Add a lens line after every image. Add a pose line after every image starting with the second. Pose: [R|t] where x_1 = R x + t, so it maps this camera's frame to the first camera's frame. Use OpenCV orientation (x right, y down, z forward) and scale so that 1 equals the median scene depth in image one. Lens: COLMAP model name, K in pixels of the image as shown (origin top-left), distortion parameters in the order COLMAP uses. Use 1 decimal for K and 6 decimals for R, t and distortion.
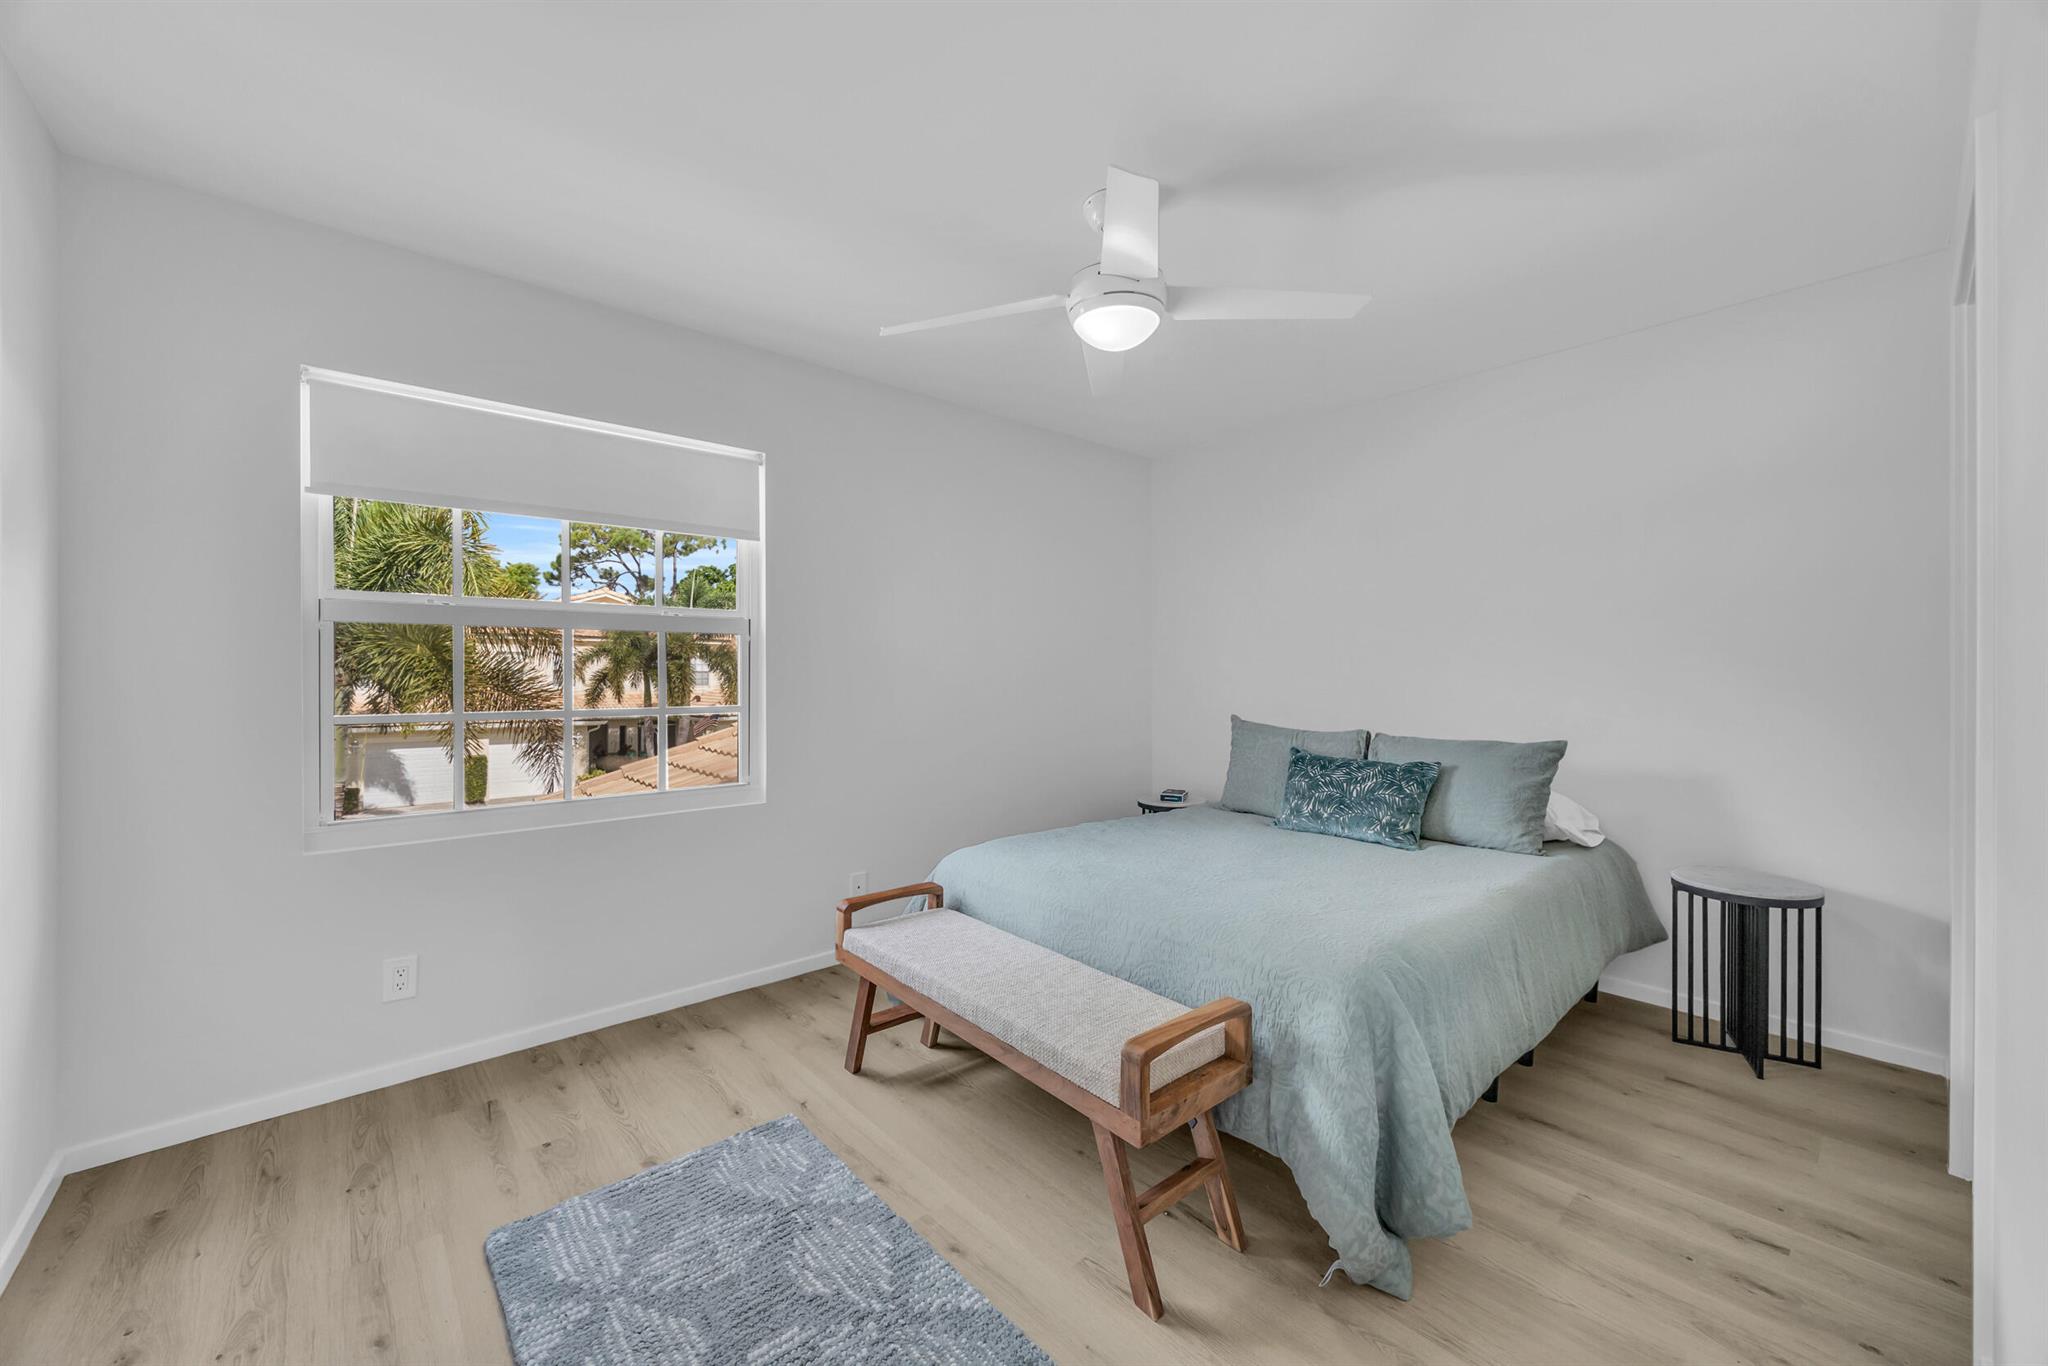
lens RADIAL K [[786.2, 0, 1029.2], [0, 786.2, 677.9], [0, 0, 1]] dist [-0.006323, 0.000366]
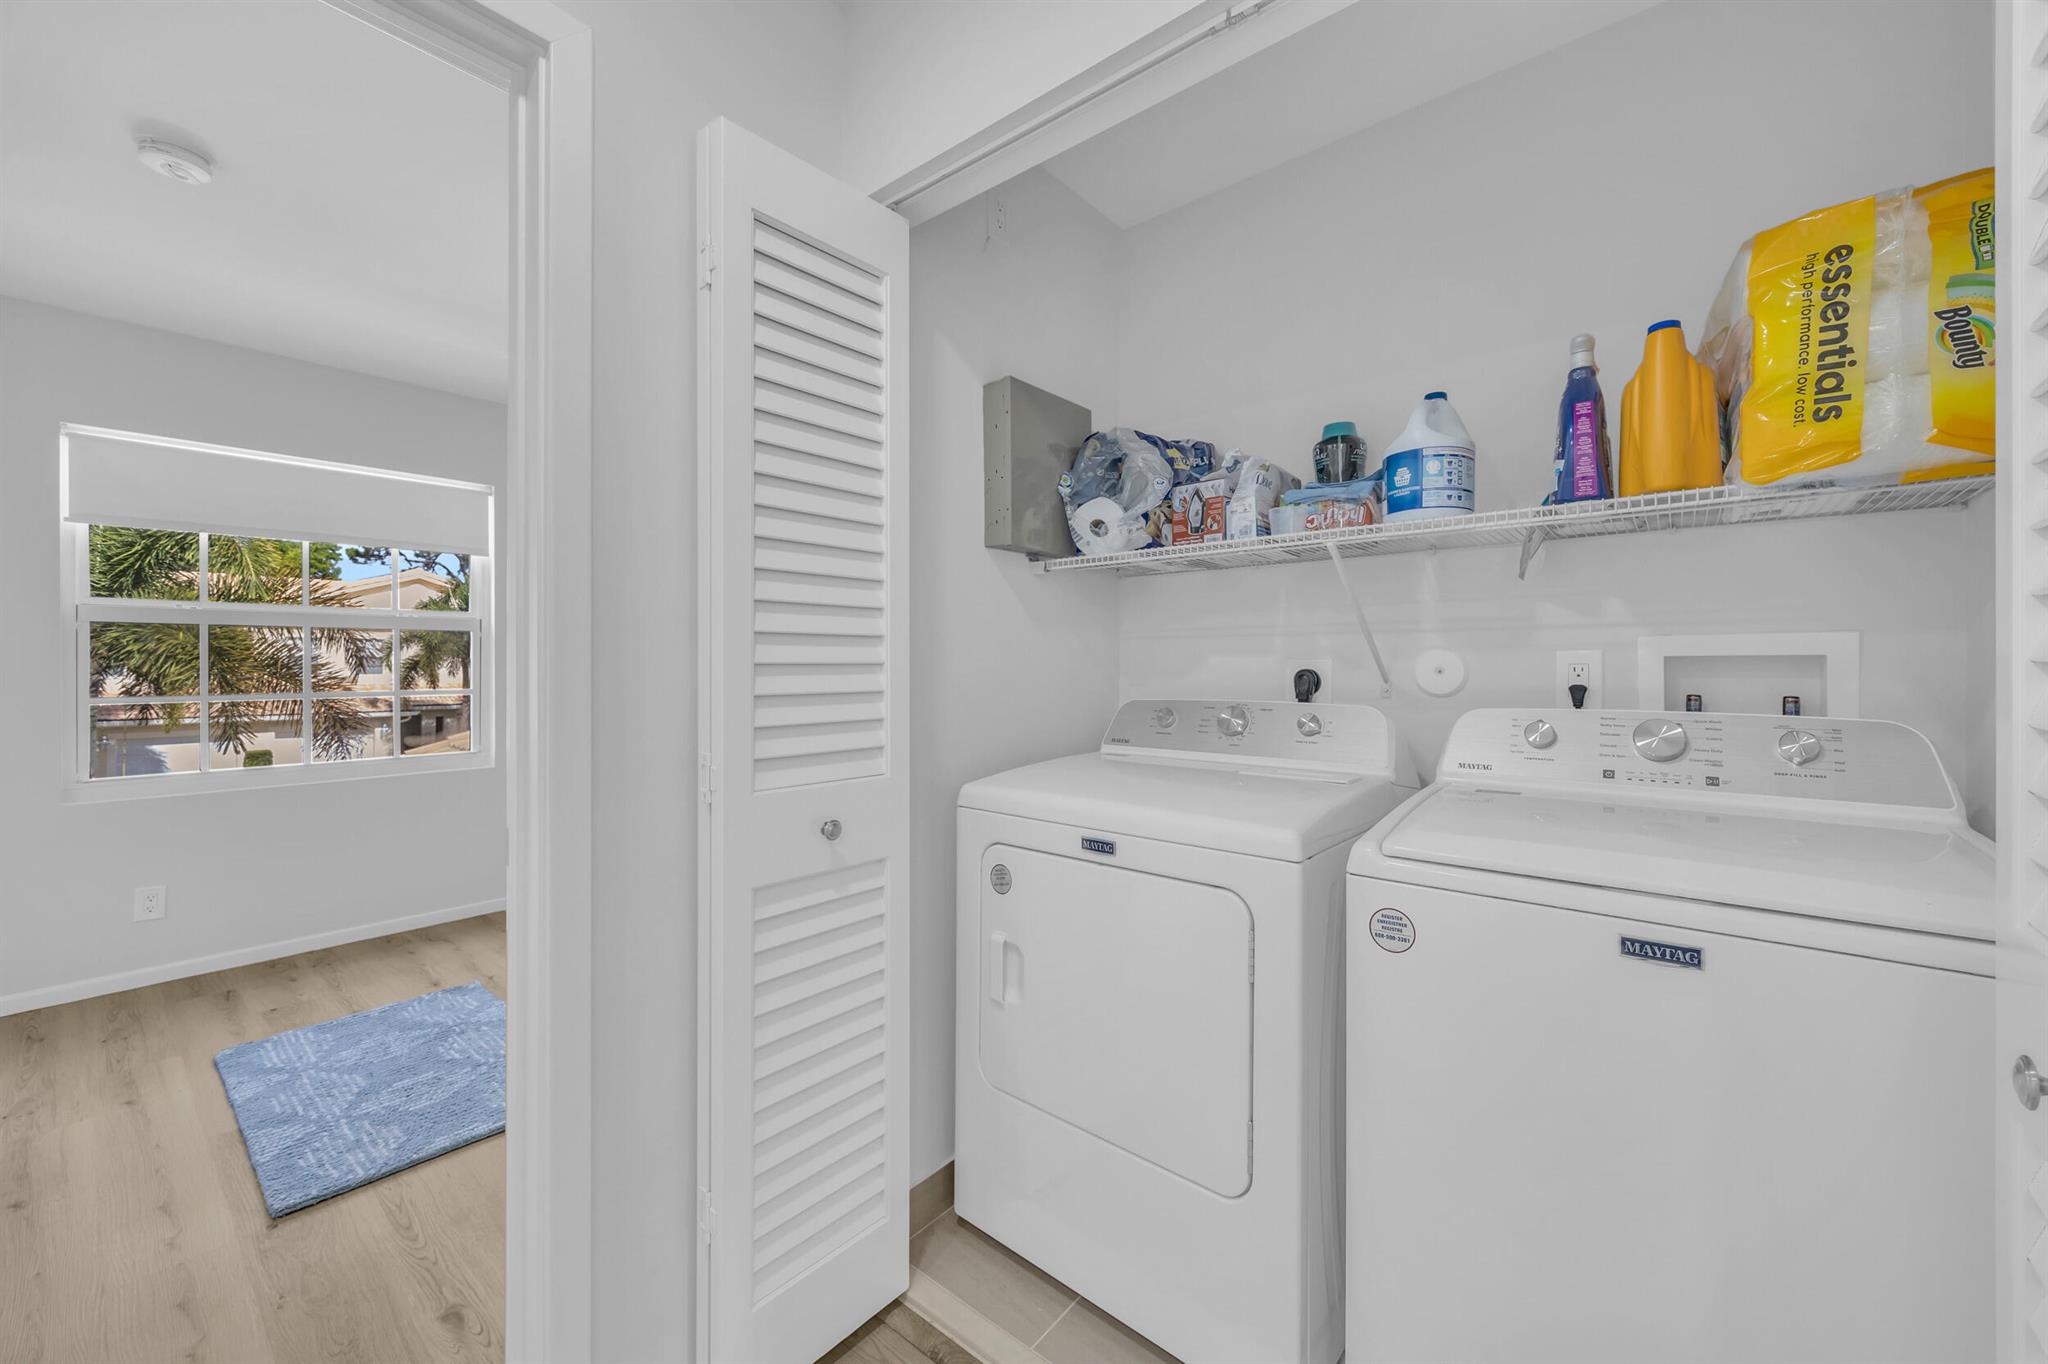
lens RADIAL K [[786.2, 0, 1031.7], [0, 786.2, 665.0], [0, 0, 1]] dist [-0.006323, 0.000366]
pose [[0.987029, 0.001202, 0.160537, 0.308366], [-0.001081, 0.999999, -0.000842, -0.002272], [-0.160537, 0.000657, 0.987030, -0.365771]]
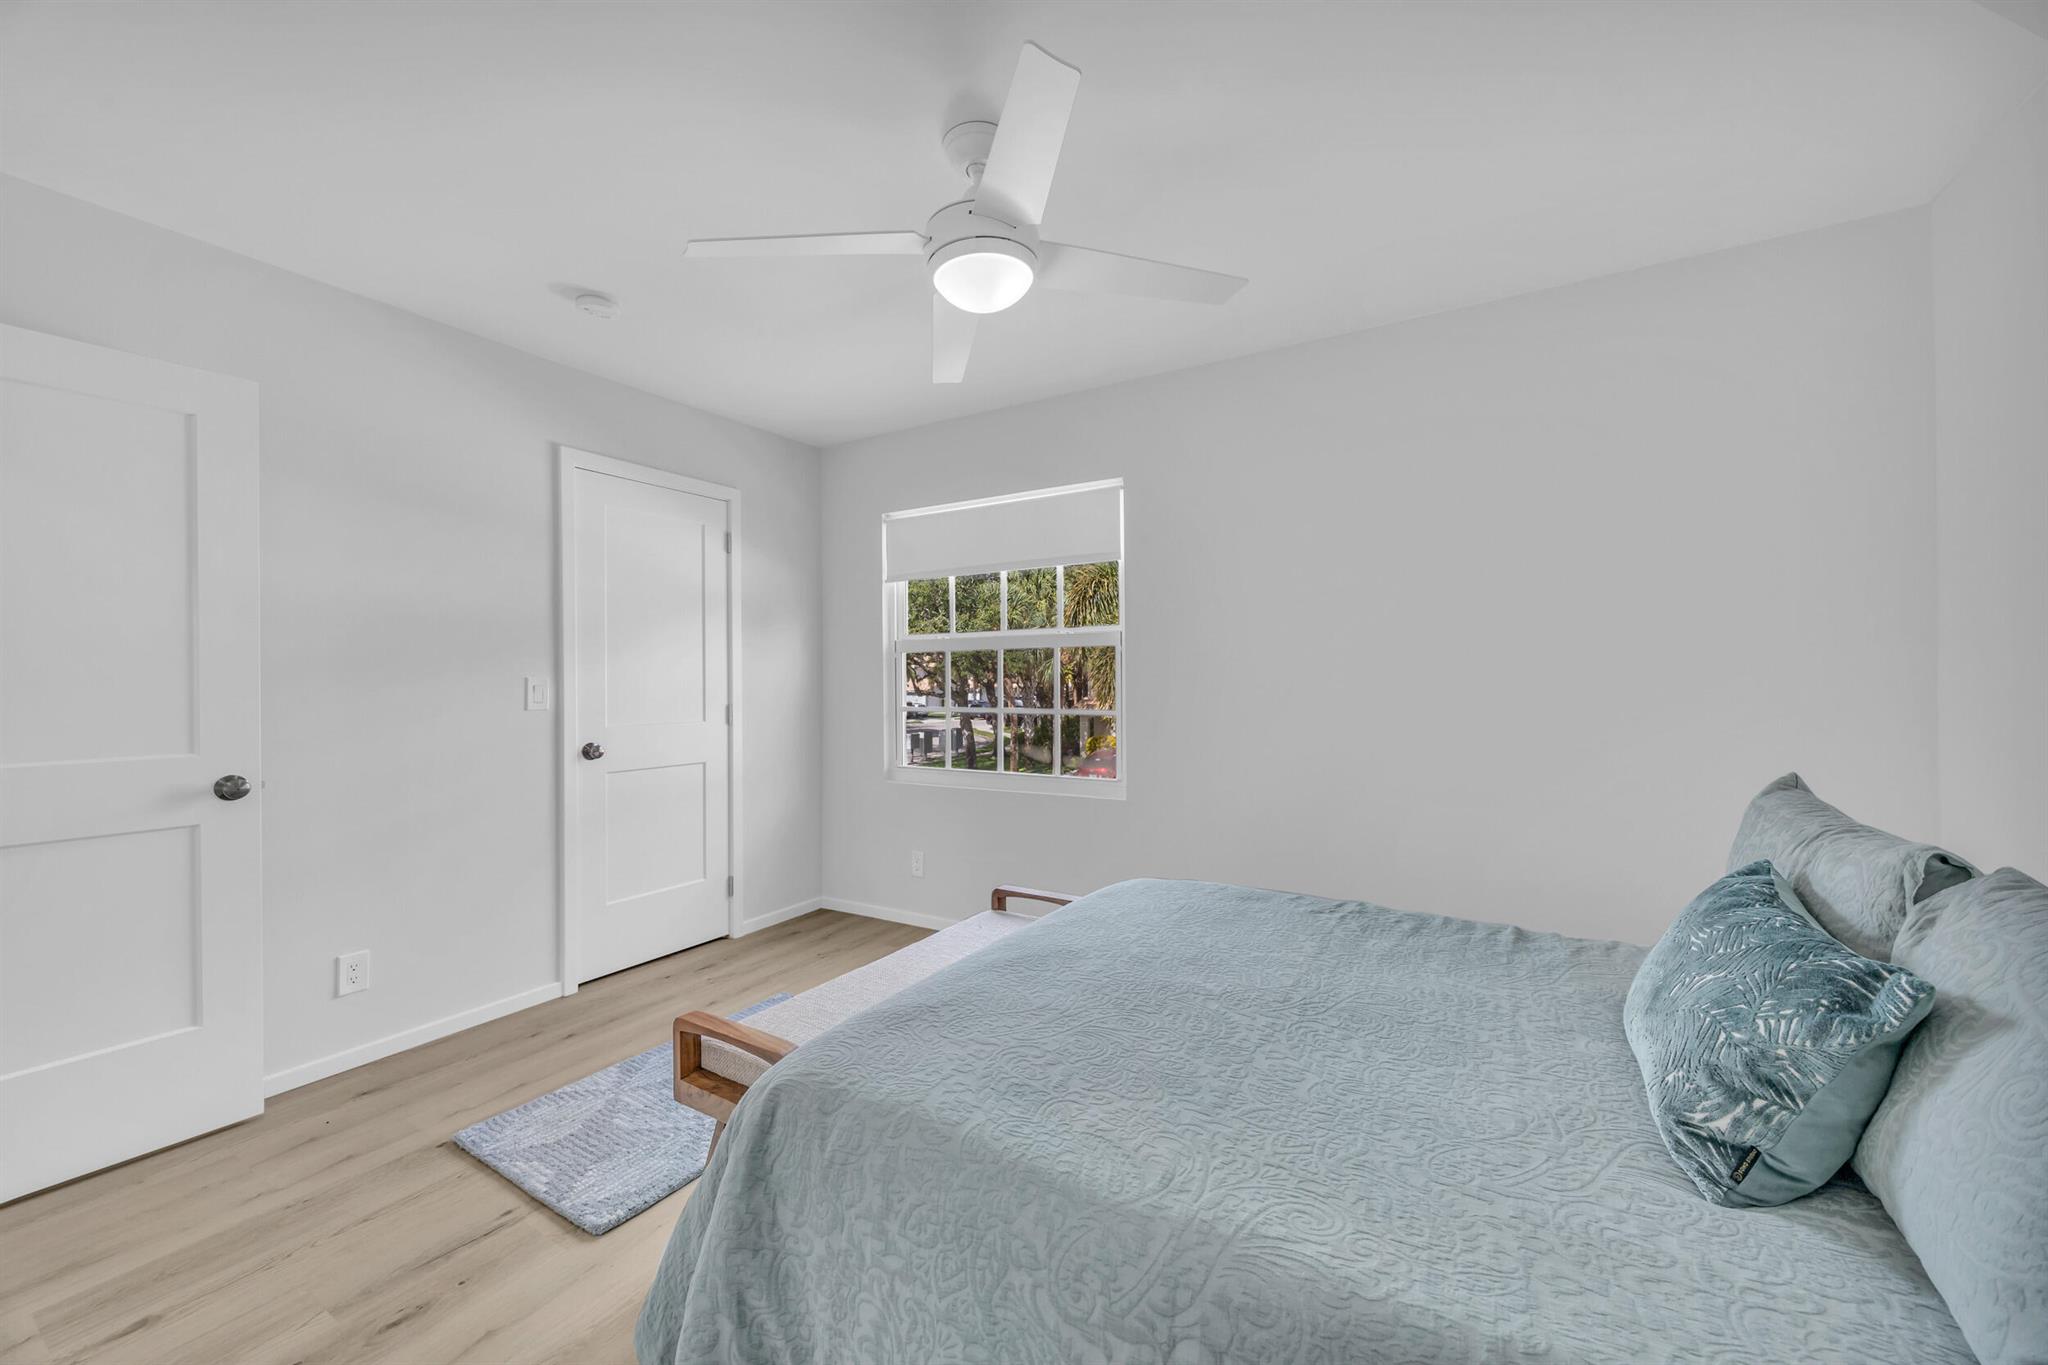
lens RADIAL K [[786.2, 0, 1027.4], [0, 786.2, 686.5], [0, 0, 1]] dist [-0.006323, 0.000366]
pose [[0.310407, 0.000740, -0.950603, 0.657533], [-0.002165, 0.999998, 0.000072, 0.002604], [0.950601, 0.002035, 0.310408, 0.534714]]
